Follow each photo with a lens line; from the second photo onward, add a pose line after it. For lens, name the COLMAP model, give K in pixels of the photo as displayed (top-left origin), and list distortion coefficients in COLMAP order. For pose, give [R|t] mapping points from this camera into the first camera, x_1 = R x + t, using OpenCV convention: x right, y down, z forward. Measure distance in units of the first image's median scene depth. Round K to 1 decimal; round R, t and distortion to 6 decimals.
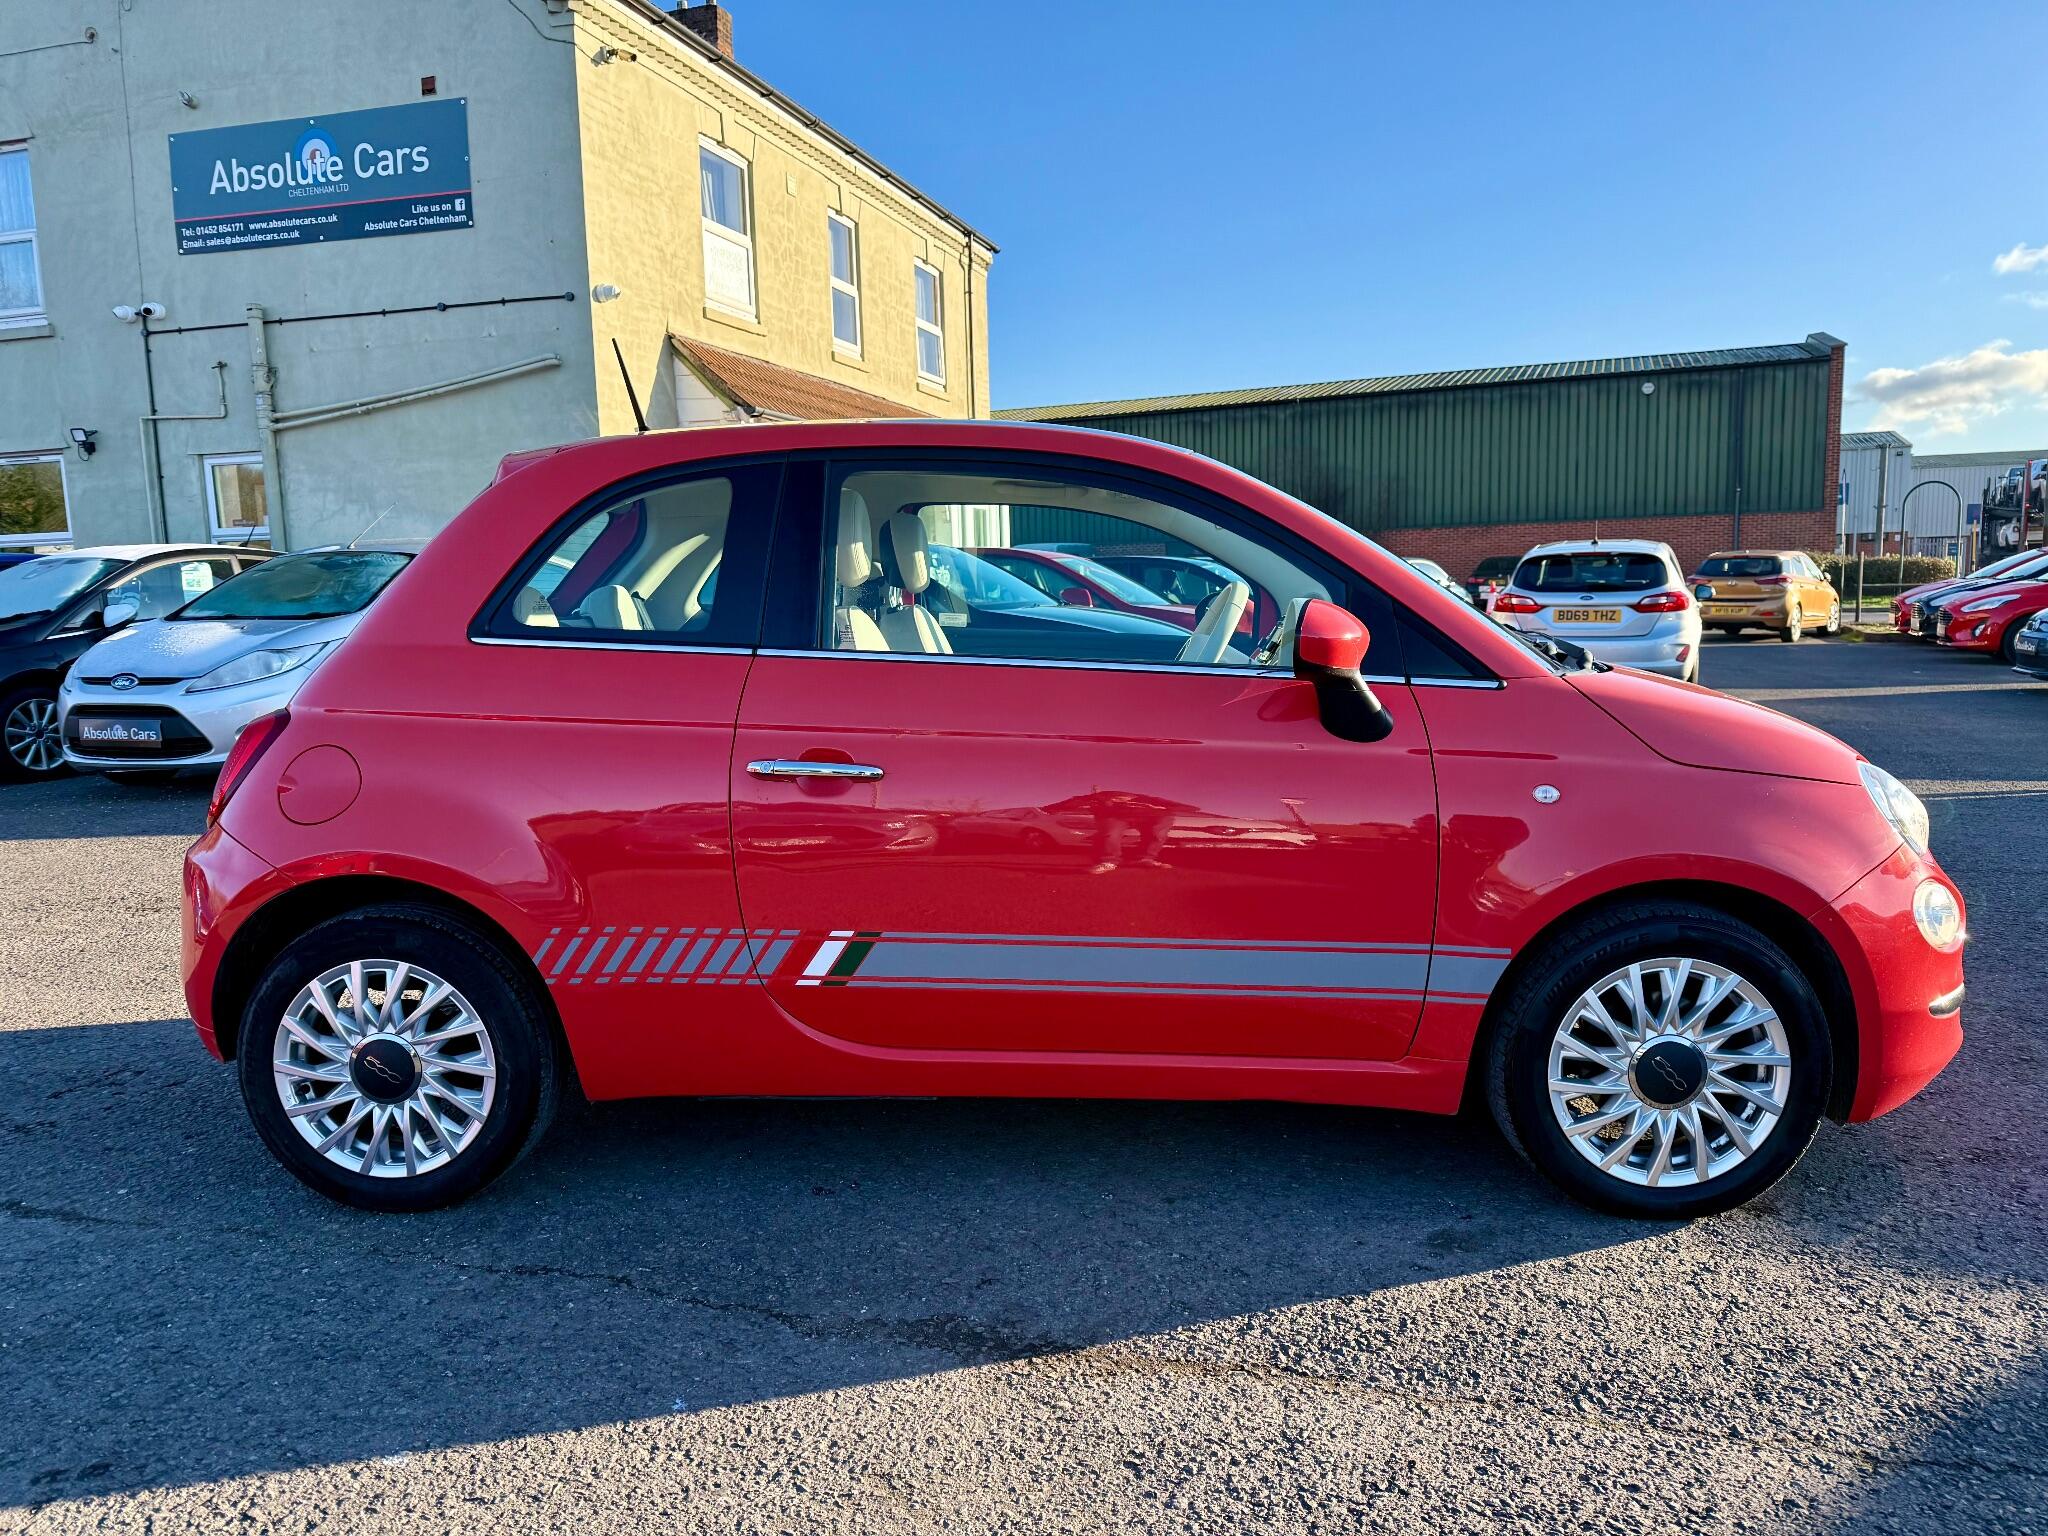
lens RADIAL K [[1501.4, 0, 1023.7], [0, 1501.4, 834.2], [0, 0, 1]] dist [-0.021314, 0.009293]
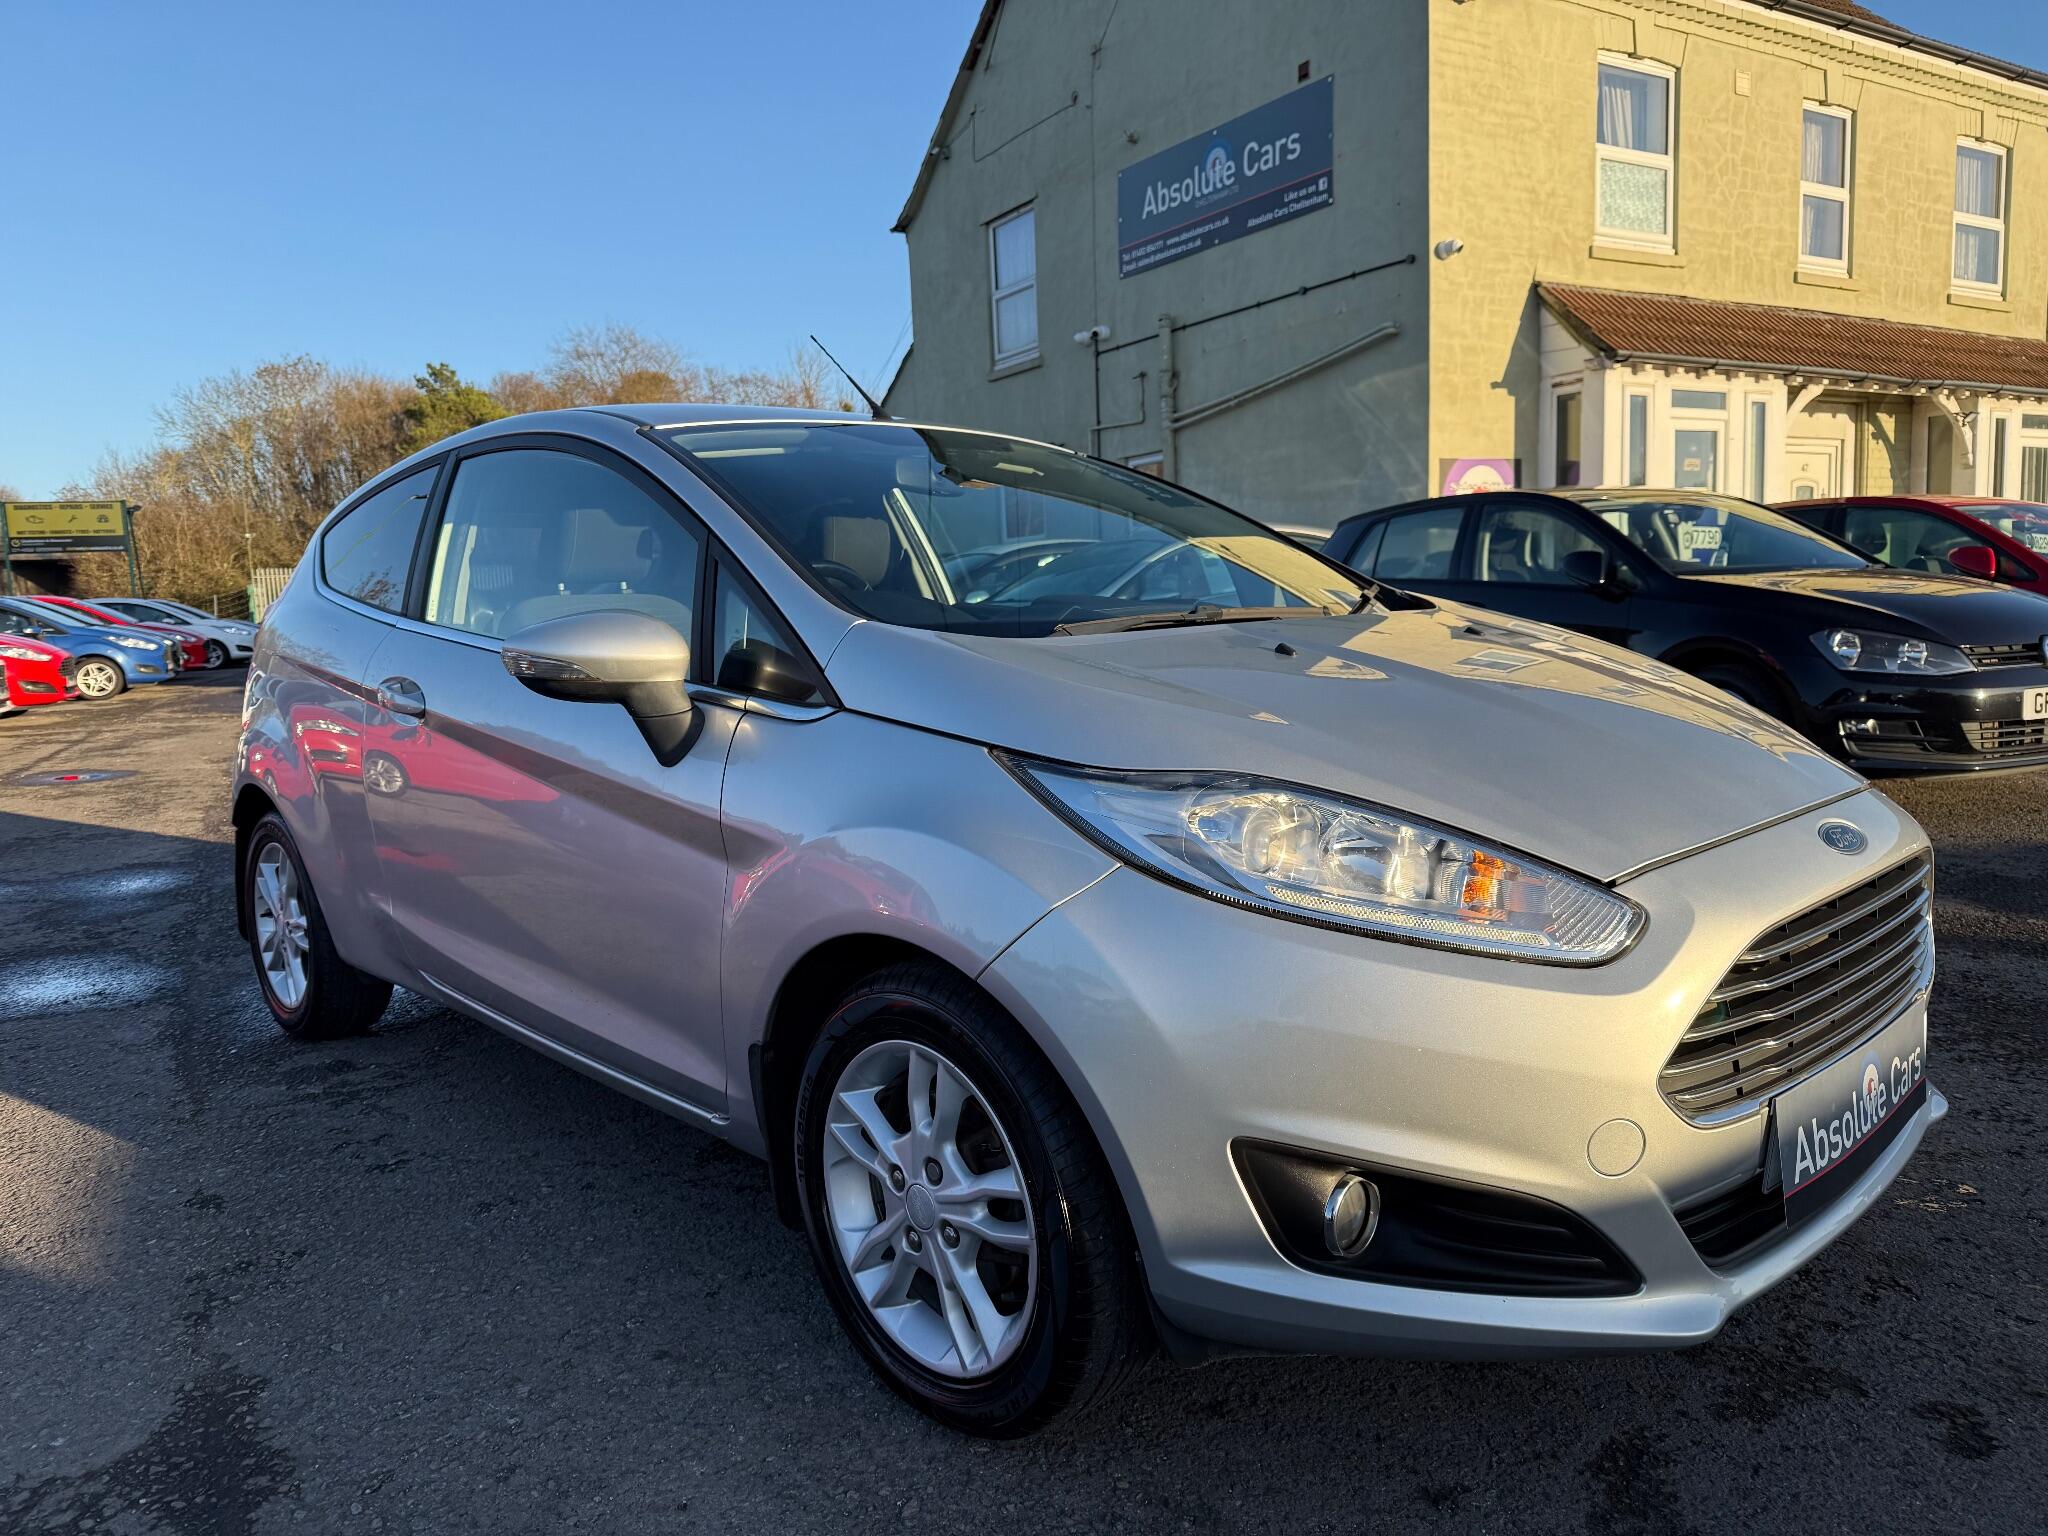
lens RADIAL K [[1550.5, 0, 1050.0], [0, 1550.5, 778.2], [0, 0, 1]] dist [0.009489, -0.008499]
pose [[0.746920, 0.055788, -0.662569, 0.181663], [-0.078885, 0.996871, -0.004992, -0.009586], [0.660218, 0.055995, 0.748984, 0.125741]]
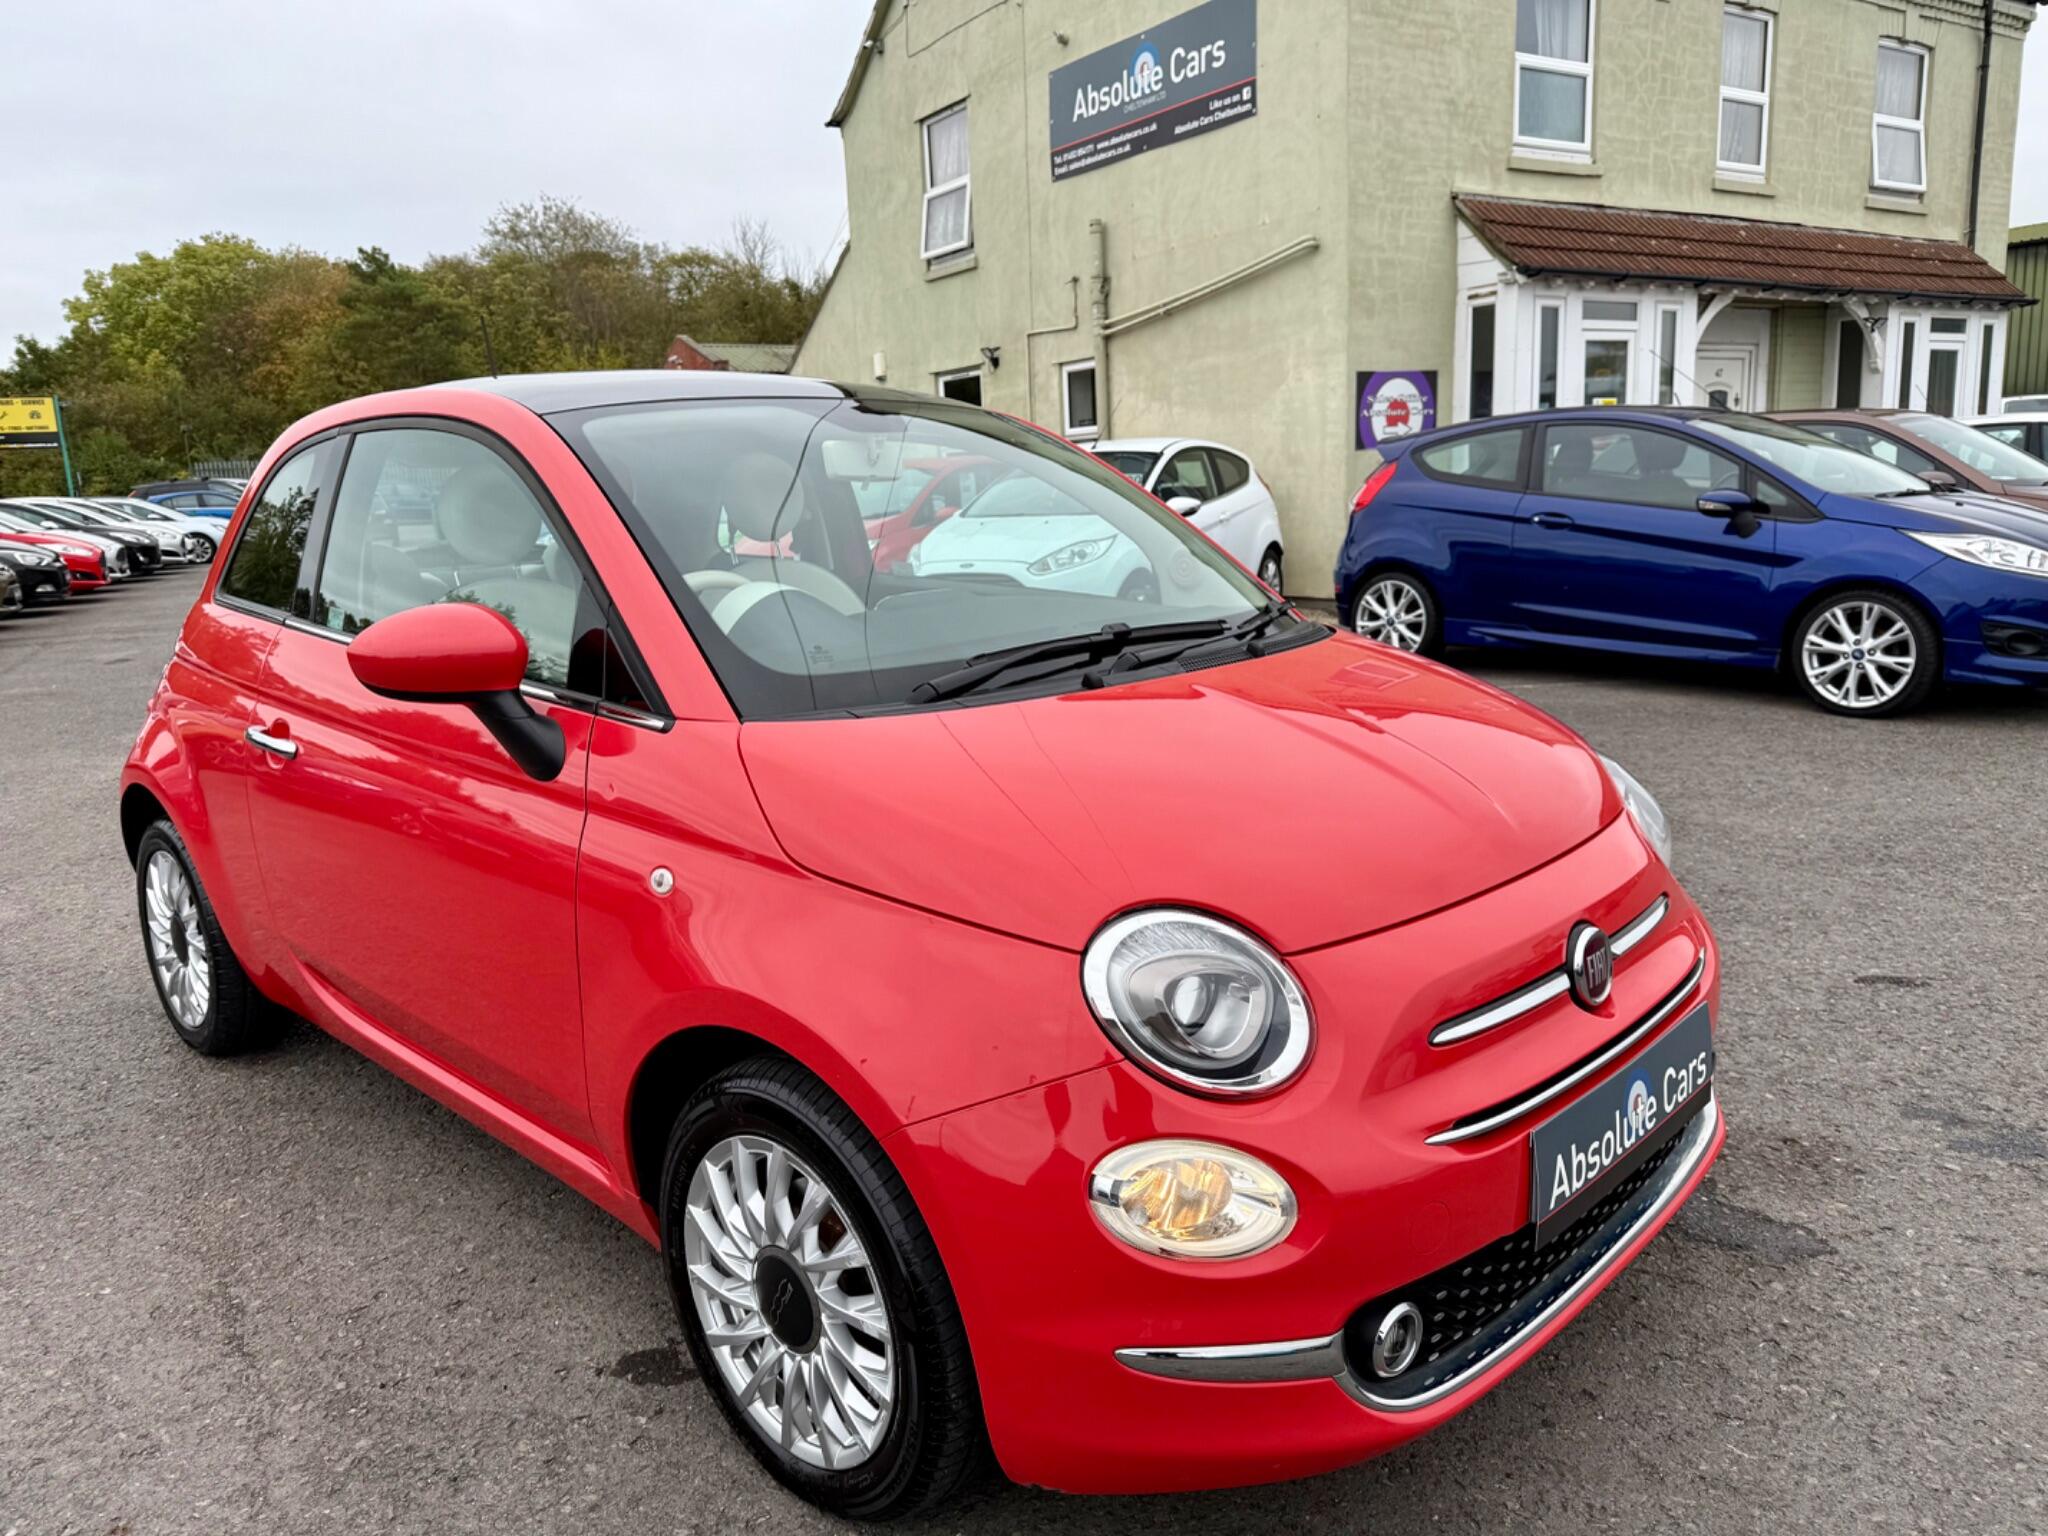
lens RADIAL K [[1573.2, 0, 1040.4], [0, 1573.2, 774.8], [0, 0, 1]] dist [-0.000984, -0.003146]
pose [[0.758714, 0.095820, -0.644338, 0.227504], [-0.070591, 0.995392, 0.064905, -0.025433], [0.647588, -0.003760, 0.761982, 0.102266]]
